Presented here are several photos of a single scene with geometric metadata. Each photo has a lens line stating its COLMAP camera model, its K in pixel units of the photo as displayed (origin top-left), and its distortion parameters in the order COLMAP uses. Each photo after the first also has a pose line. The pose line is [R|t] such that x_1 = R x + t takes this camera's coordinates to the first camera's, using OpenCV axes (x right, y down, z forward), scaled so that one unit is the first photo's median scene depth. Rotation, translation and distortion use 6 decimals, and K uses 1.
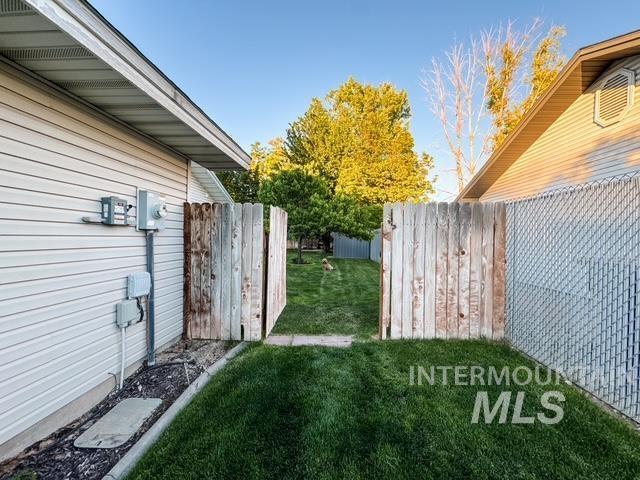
lens RADIAL K [[255.3, 0, 321.0], [0, 255.3, 240.3], [0, 0, 1]] dist [0.004279, -0.000835]
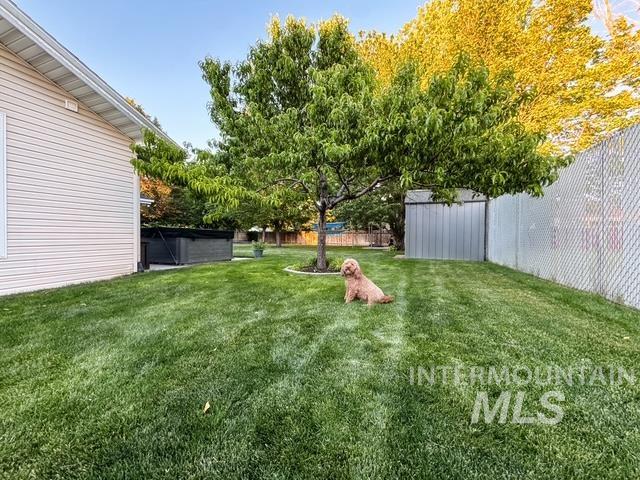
lens RADIAL K [[255.3, 0, 321.4], [0, 255.3, 238.9], [0, 0, 1]] dist [0.004279, -0.000835]
pose [[0.956063, -0.004588, -0.293125, 0.042215], [0.003808, 0.999988, -0.003230, 0.032650], [0.293136, 0.001972, 0.956069, 0.469203]]
